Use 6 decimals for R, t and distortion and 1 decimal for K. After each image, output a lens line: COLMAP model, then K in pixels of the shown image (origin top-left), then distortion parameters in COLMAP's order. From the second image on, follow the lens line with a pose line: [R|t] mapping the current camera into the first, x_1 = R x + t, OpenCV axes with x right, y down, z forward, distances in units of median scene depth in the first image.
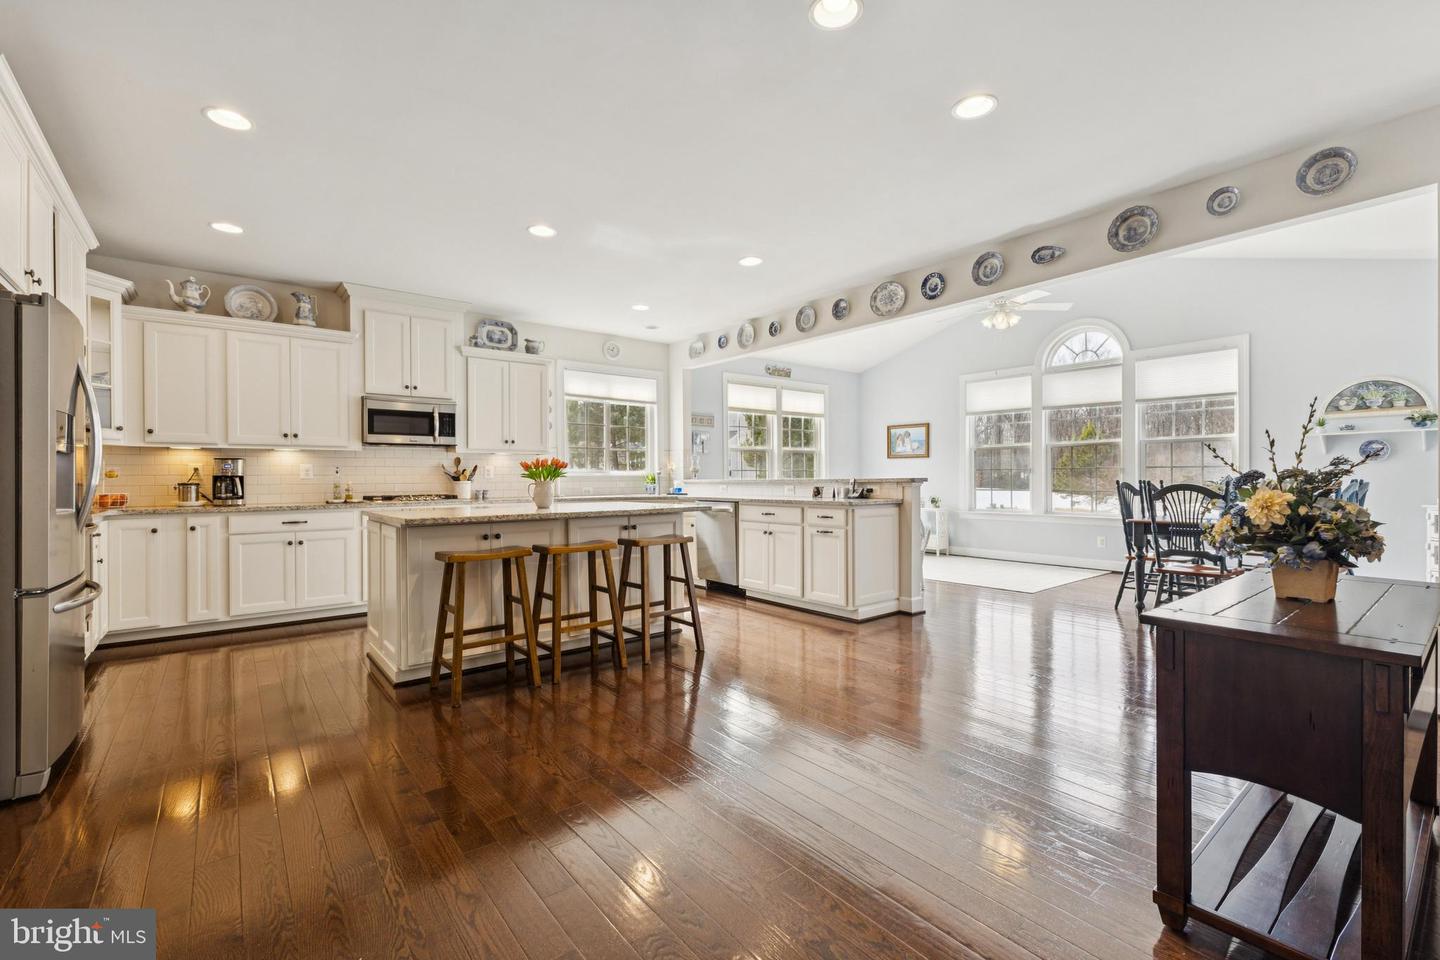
lens RADIAL K [[621.9, 0, 722.5], [0, 621.9, 480.2], [0, 0, 1]] dist [0.009004, -0.002881]
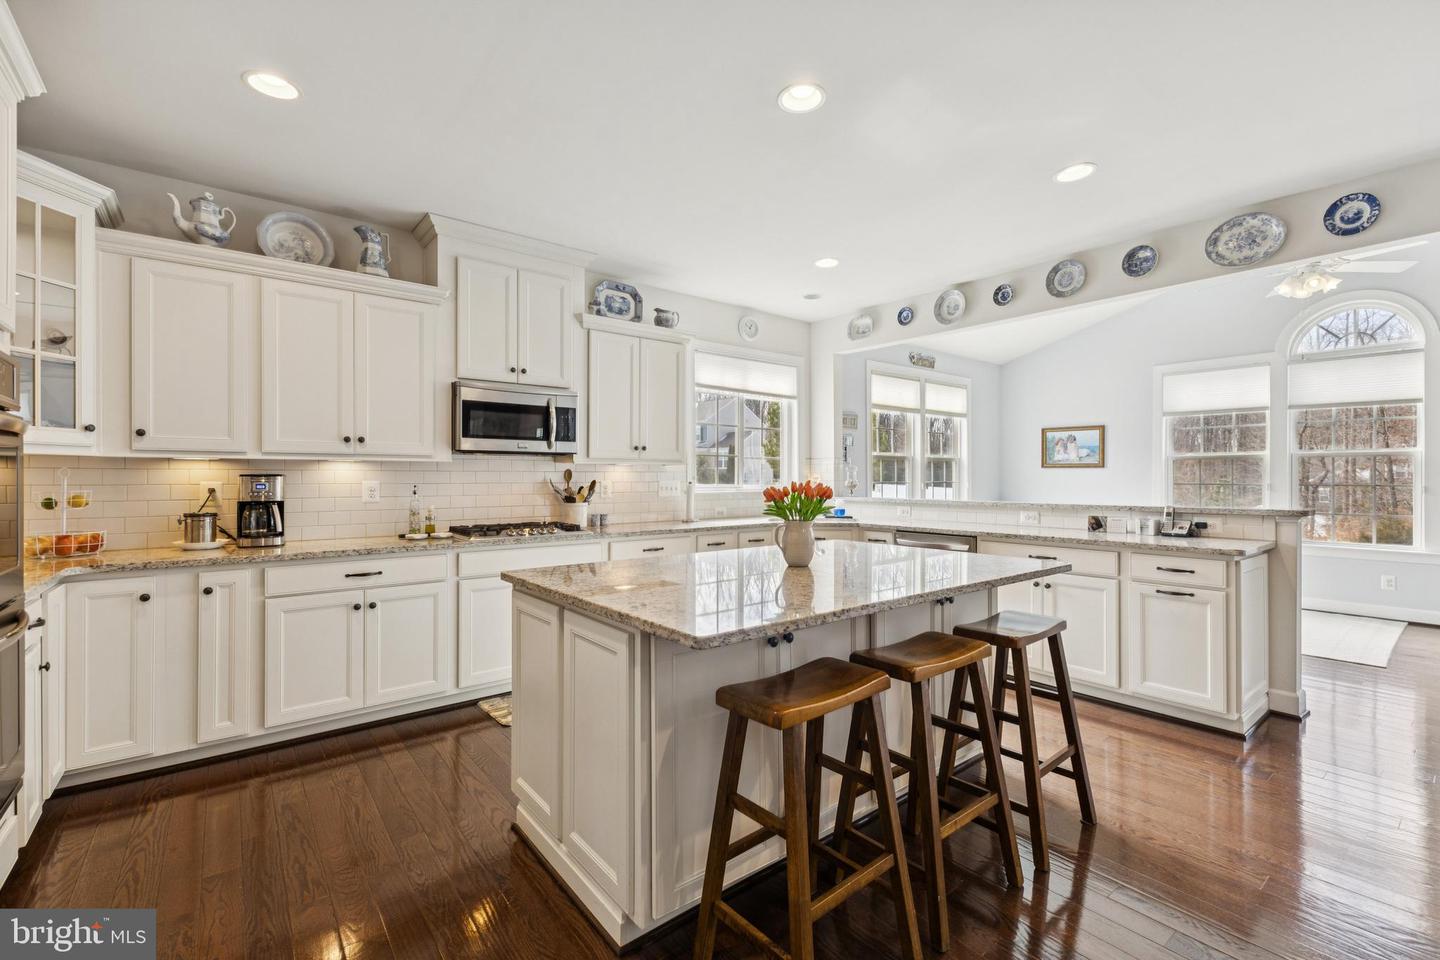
lens RADIAL K [[621.9, 0, 723.4], [0, 621.9, 479.2], [0, 0, 1]] dist [0.009004, -0.002881]
pose [[0.999981, 0.006145, -0.000766, -0.278322], [-0.006147, 0.999979, -0.001865, -0.028629], [0.000754, 0.001869, 0.999998, 0.314828]]
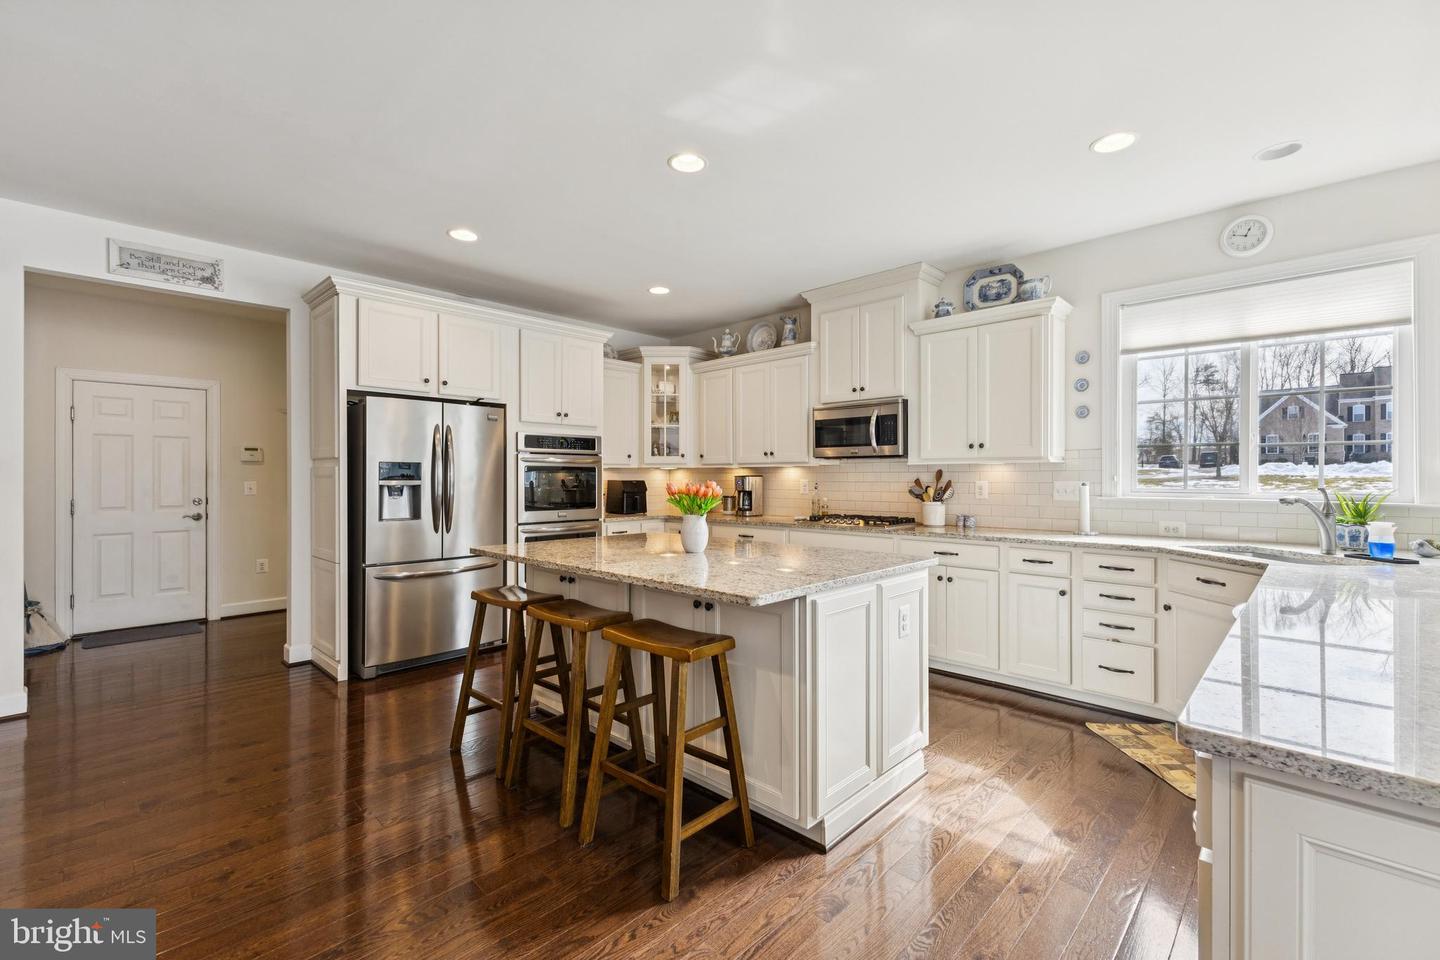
lens RADIAL K [[621.9, 0, 723.0], [0, 621.9, 480.8], [0, 0, 1]] dist [0.009004, -0.002881]
pose [[0.127059, 0.012055, -0.991822, 0.328616], [-0.004257, 0.999924, 0.011608, -0.035271], [0.991886, 0.002748, 0.127100, 0.734398]]
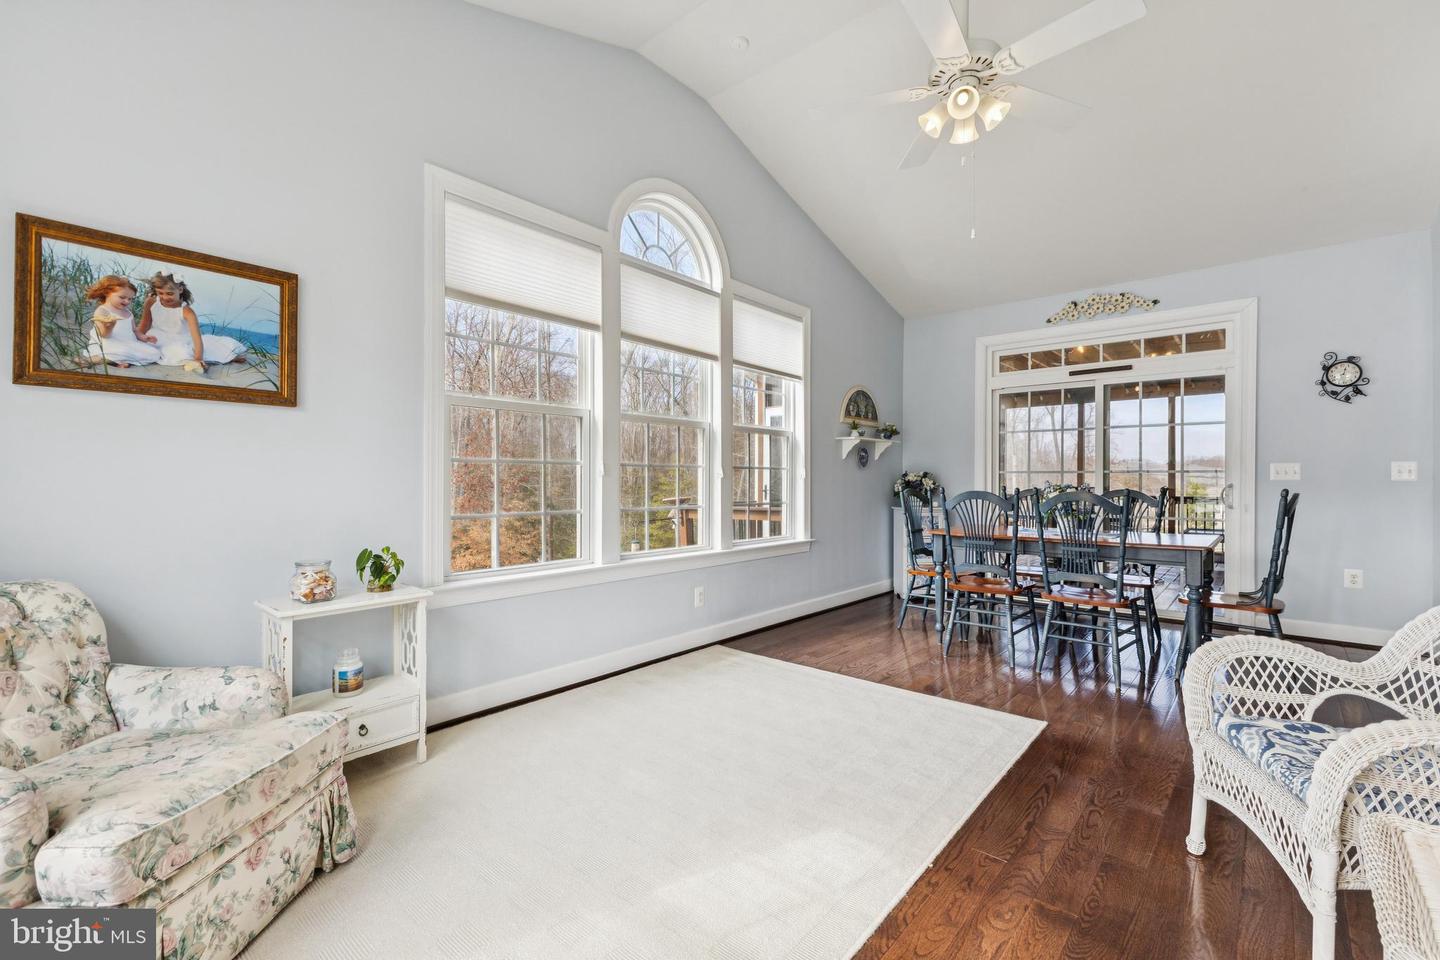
lens RADIAL K [[621.9, 0, 721.5], [0, 621.9, 478.6], [0, 0, 1]] dist [0.009004, -0.002881]
pose [[-0.164177, 0.006482, 0.986410, 0.068527], [-0.000331, 0.999978, -0.006626, -0.006860], [-0.986431, -0.001414, -0.164171, 1.464256]]
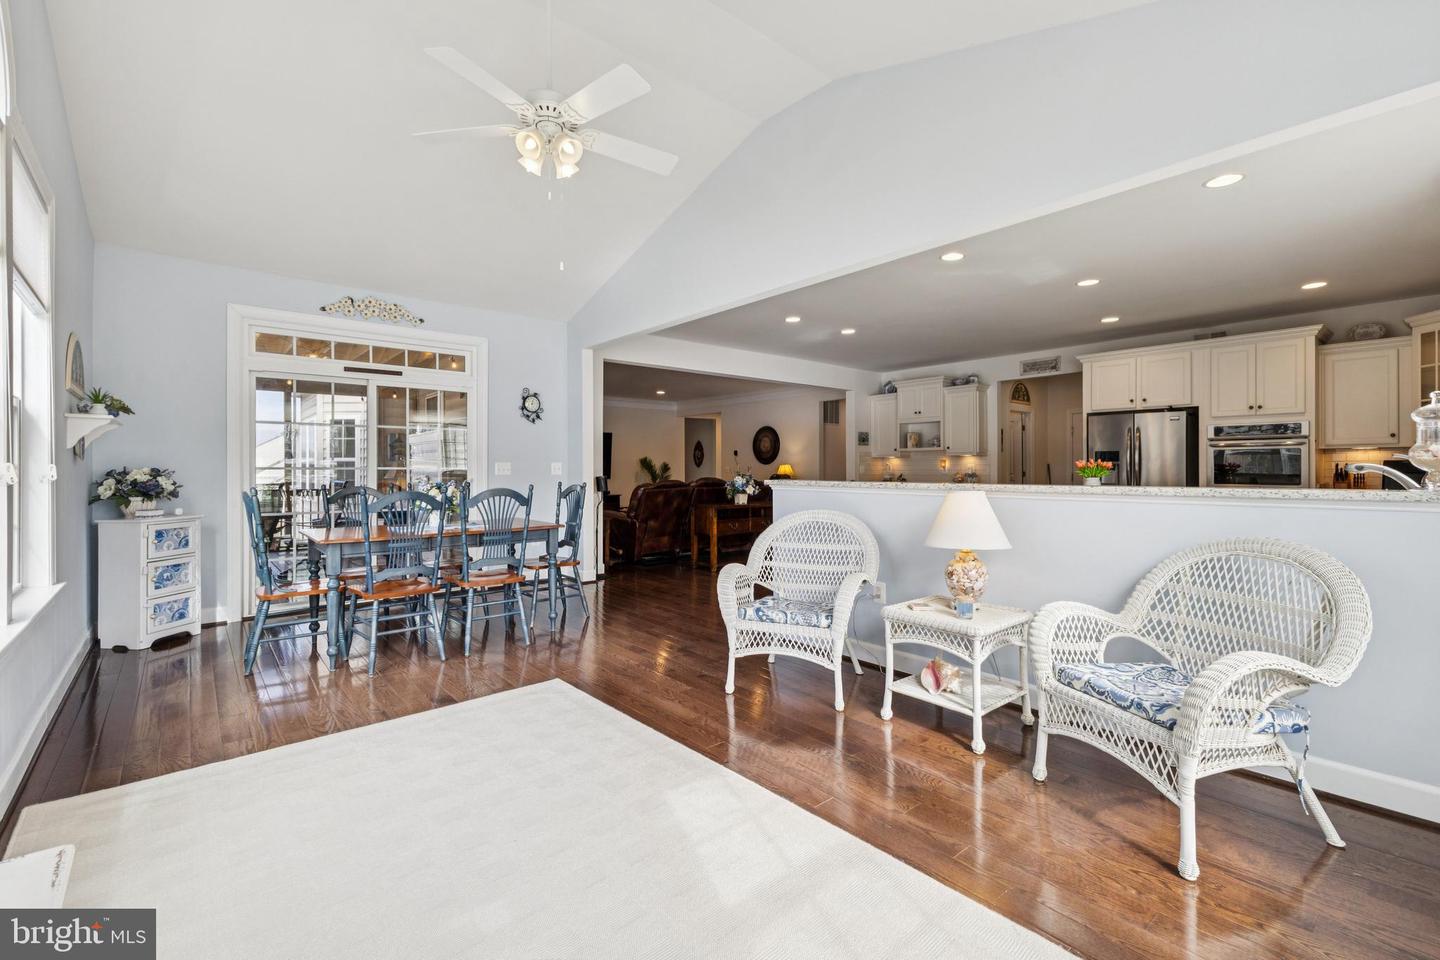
lens RADIAL K [[621.9, 0, 717.7], [0, 621.9, 478.5], [0, 0, 1]] dist [0.009004, -0.002881]
pose [[-0.999705, 0.008935, -0.022576, 0.384675], [0.008536, 0.999807, 0.017685, -0.020477], [0.022730, 0.017487, -0.999589, 1.743131]]
